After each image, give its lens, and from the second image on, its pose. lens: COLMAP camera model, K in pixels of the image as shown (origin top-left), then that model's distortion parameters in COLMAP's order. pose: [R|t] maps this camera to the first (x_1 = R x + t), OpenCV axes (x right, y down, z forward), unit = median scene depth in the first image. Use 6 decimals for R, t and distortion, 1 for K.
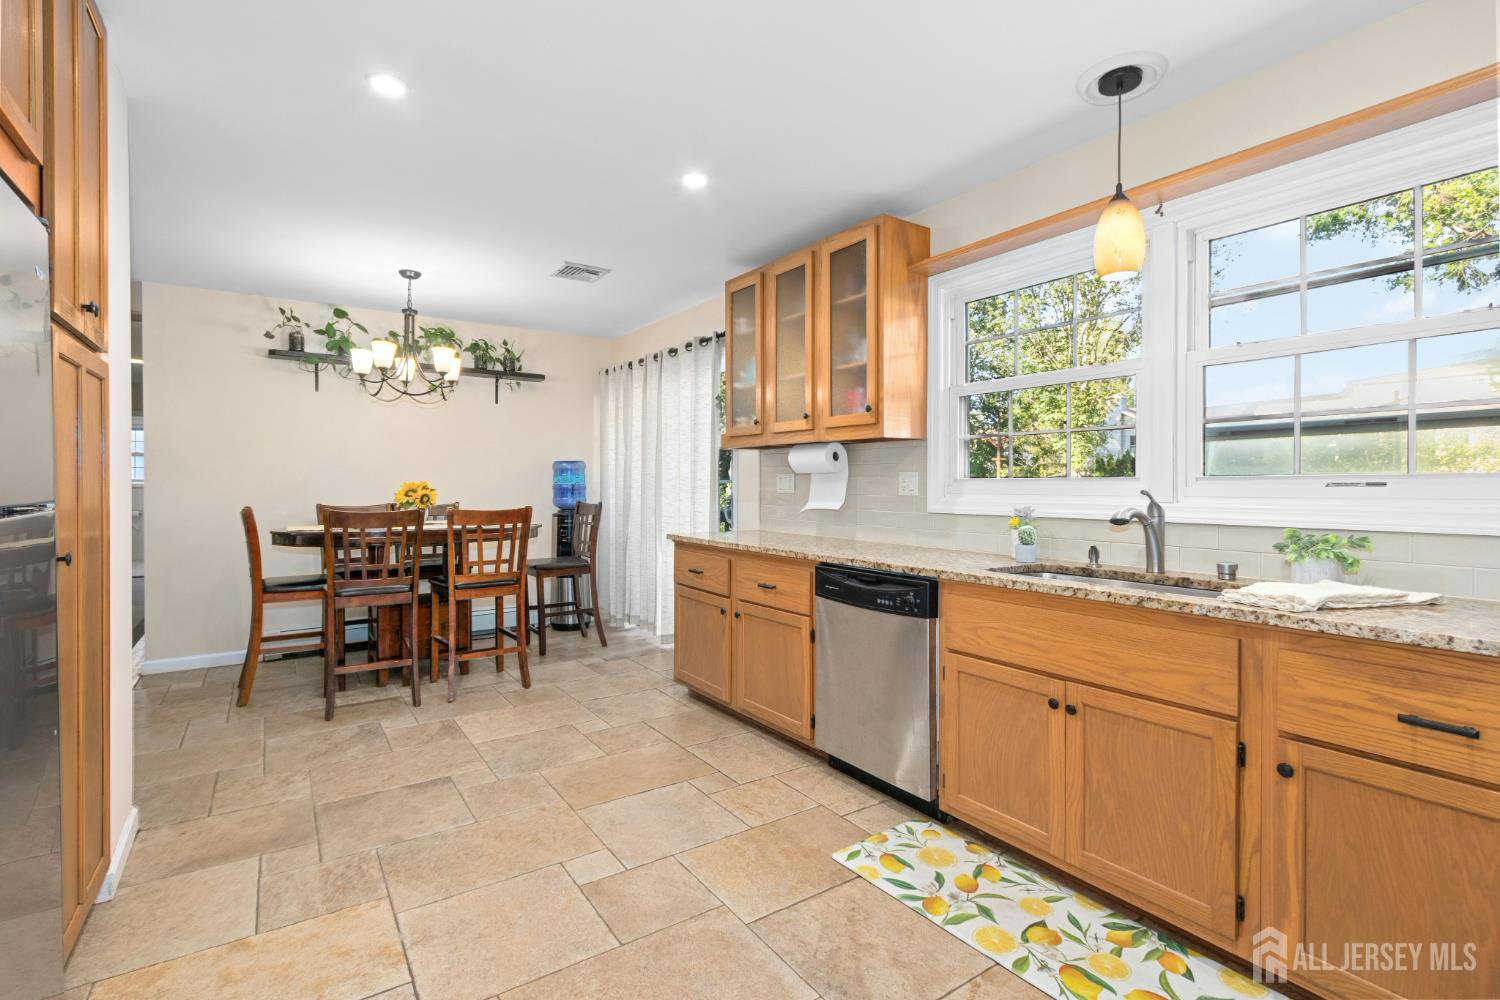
lens RADIAL K [[679.4, 0, 735.0], [0, 679.4, 490.9], [0, 0, 1]] dist [-0.001476, -0.001080]
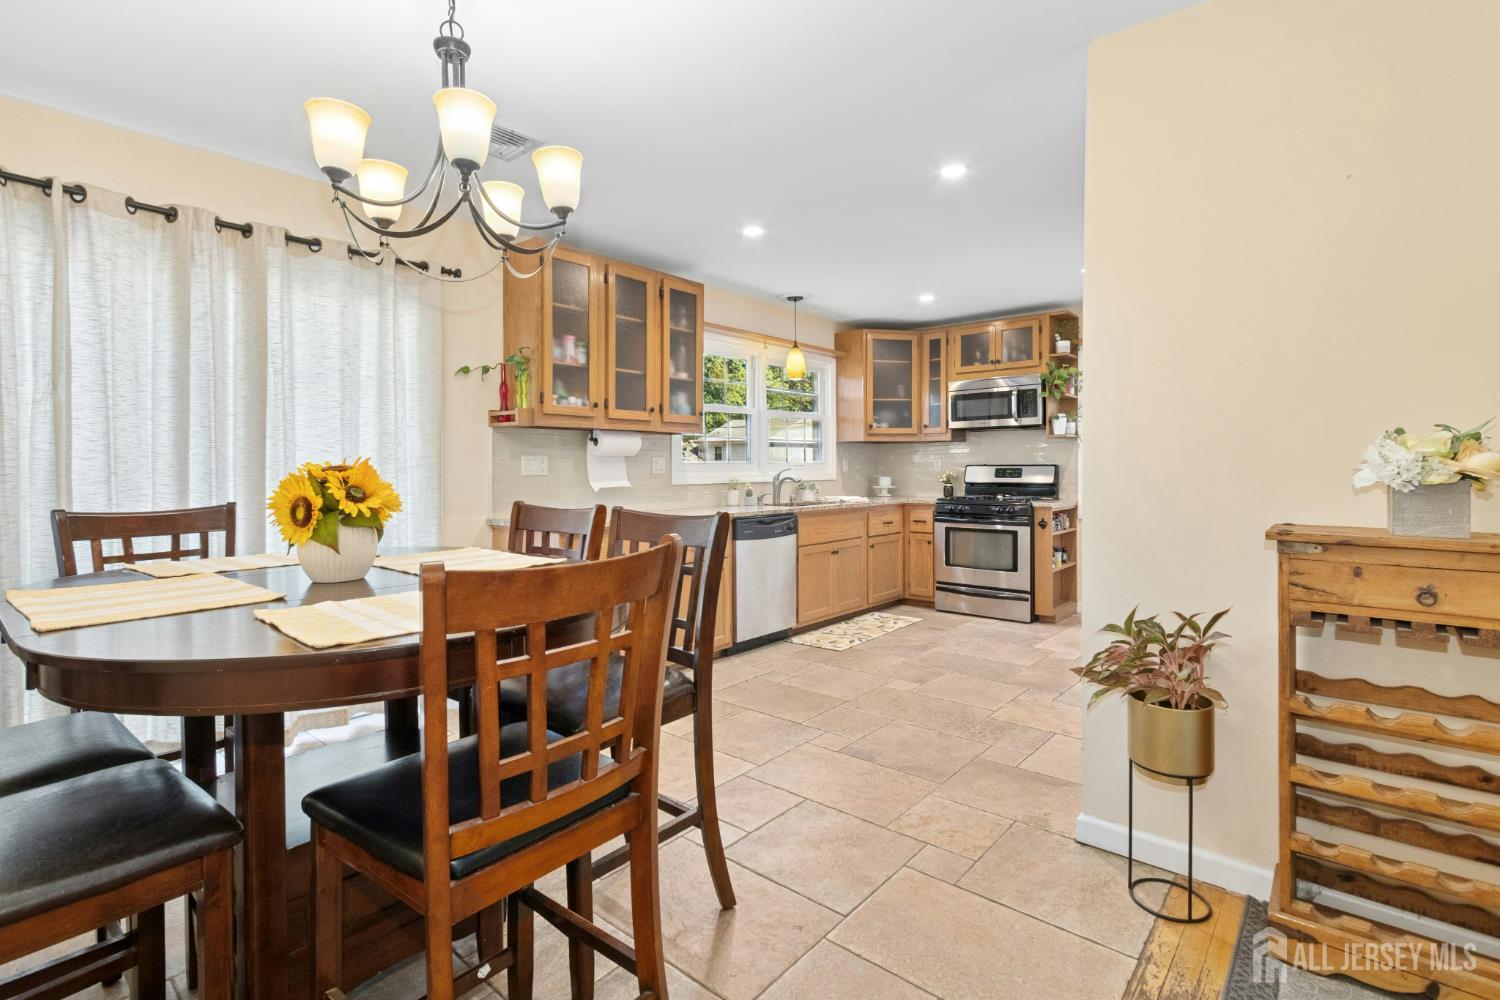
lens RADIAL K [[718.7, 0, 745.6], [0, 718.7, 473.8], [0, 0, 1]] dist [0.001761, -0.000116]
pose [[-0.256670, -0.011406, 0.966432, -1.537884], [0.010061, 0.999845, 0.014472, -0.015906], [-0.966447, 0.013437, -0.256515, 1.515418]]
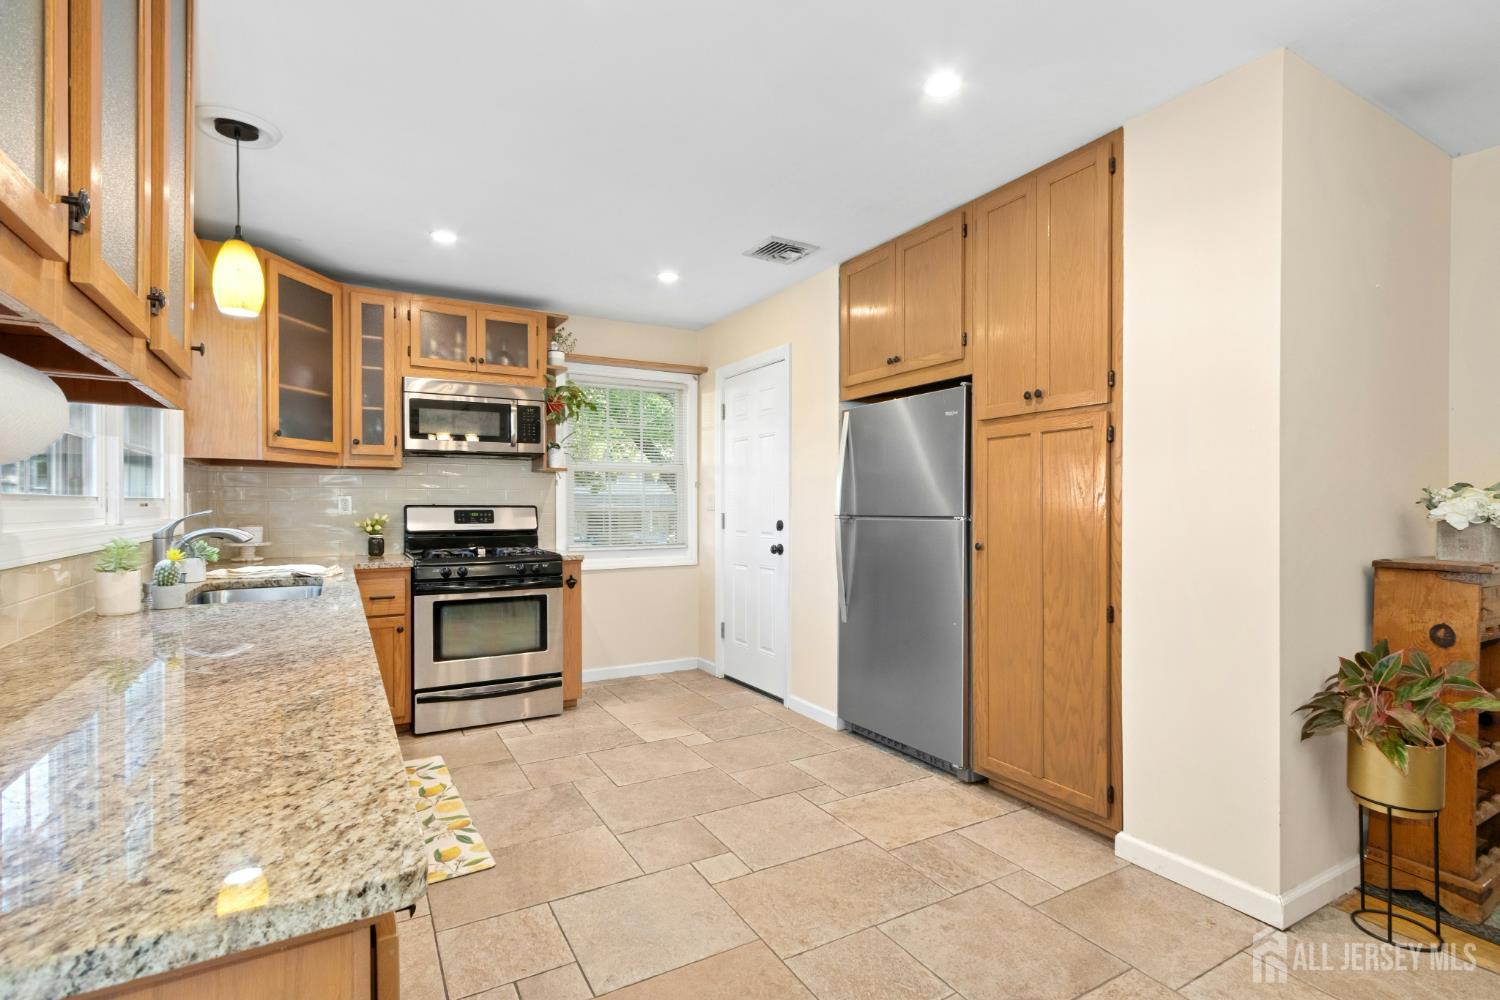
lens RADIAL K [[710.7, 0, 745.4], [0, 710.7, 509.0], [0, 0, 1]] dist [0.004395, -0.000037]
pose [[-0.997400, -0.004408, 0.071929, -0.264100], [-0.003479, 0.999909, 0.013031, -0.018467], [-0.071980, 0.012747, -0.997325, 1.717589]]
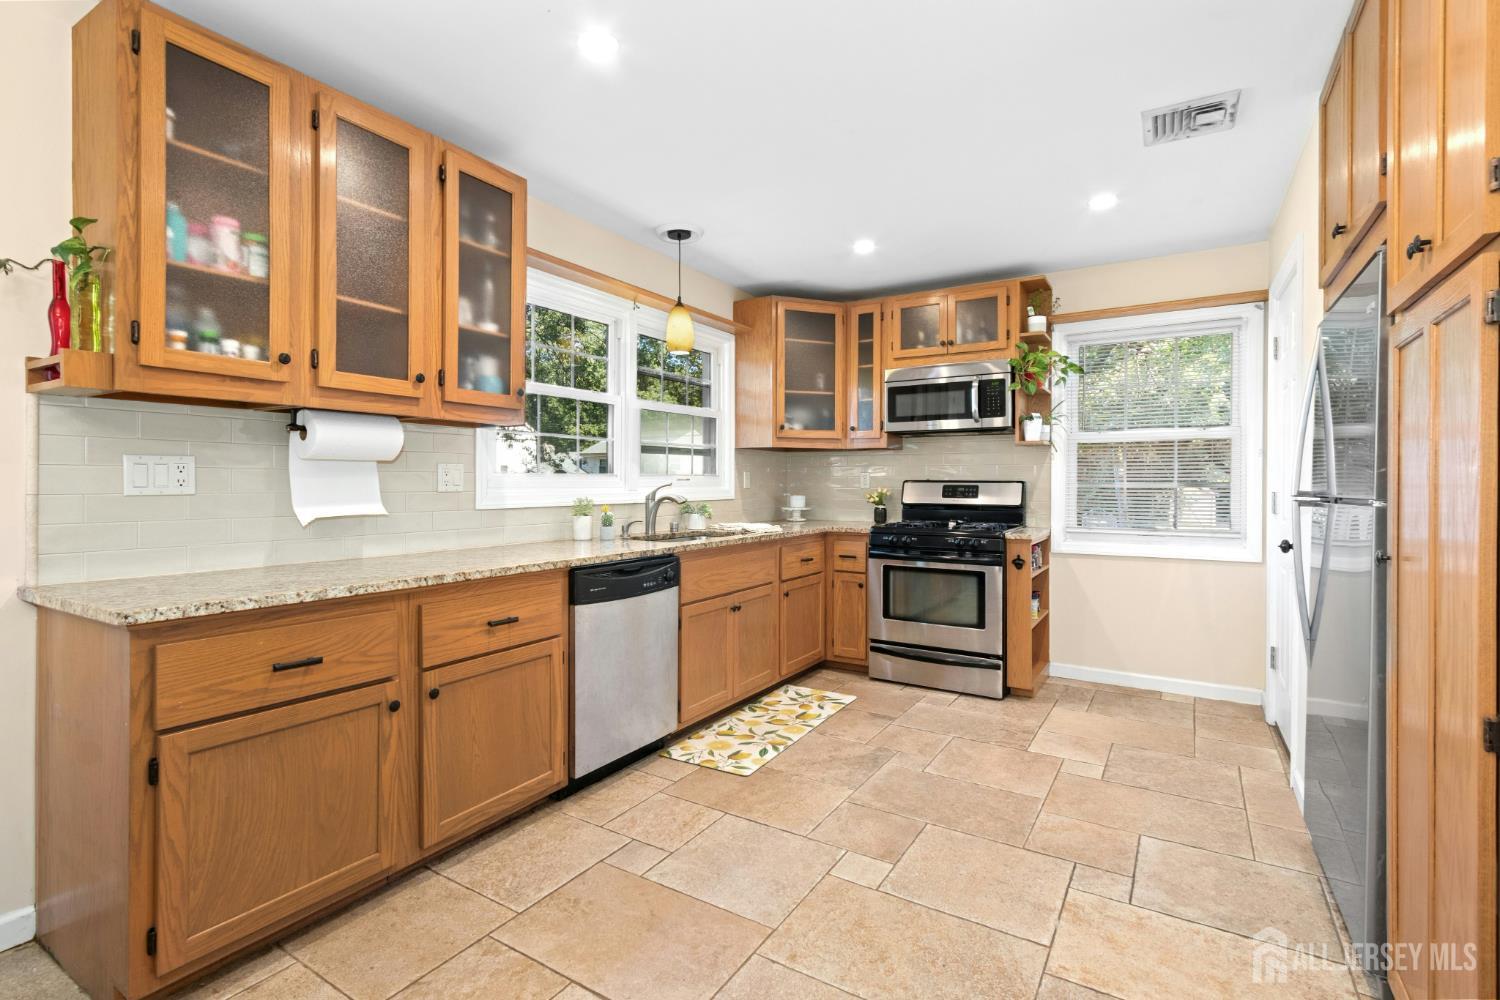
lens RADIAL K [[701.4, 0, 745.7], [0, 701.4, 484.3], [0, 0, 1]] dist [0.005618, -0.000682]
pose [[-0.406071, -0.008730, 0.913800, -0.871949], [0.001876, 0.999944, 0.010387, -0.013085], [-0.913840, 0.005932, -0.406032, 1.278815]]
